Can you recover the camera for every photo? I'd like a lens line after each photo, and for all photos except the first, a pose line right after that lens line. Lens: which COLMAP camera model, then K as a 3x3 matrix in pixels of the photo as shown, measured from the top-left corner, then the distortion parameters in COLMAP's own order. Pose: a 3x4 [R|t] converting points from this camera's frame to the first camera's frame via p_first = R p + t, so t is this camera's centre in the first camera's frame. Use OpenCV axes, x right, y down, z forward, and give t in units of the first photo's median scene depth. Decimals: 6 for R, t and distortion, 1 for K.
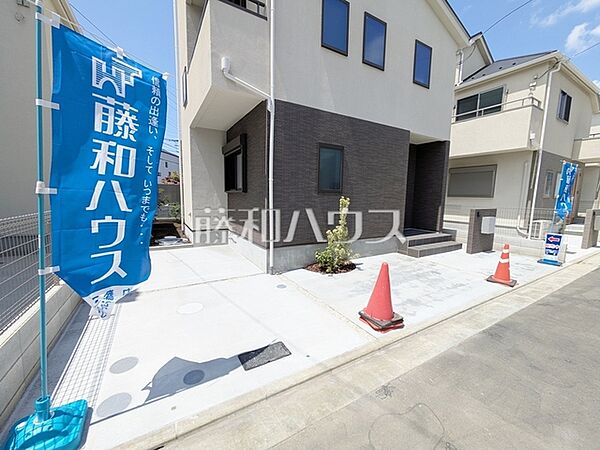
lens RADIAL K [[246.1, 0, 301.6], [0, 246.1, 222.5], [0, 0, 1]] dist [0.008341, -0.001188]
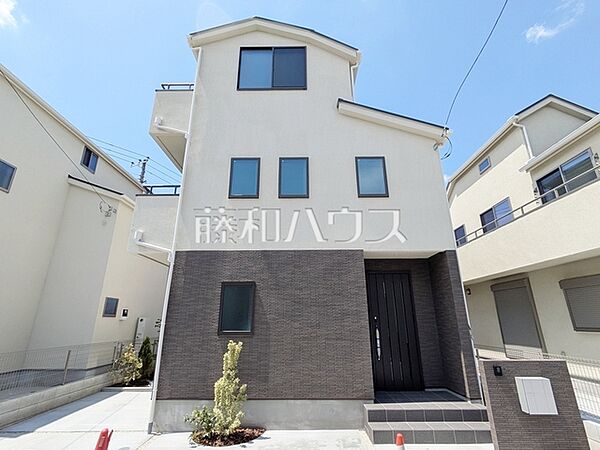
lens RADIAL K [[296.5, 0, 296.4], [0, 296.5, 224.5], [0, 0, 1]] dist [0.003962, 0.001809]
pose [[0.853543, -0.182812, -0.487898, 0.930533], [-0.036180, 0.913367, -0.405526, -0.060763], [0.519765, 0.363786, 0.772984, 0.144877]]
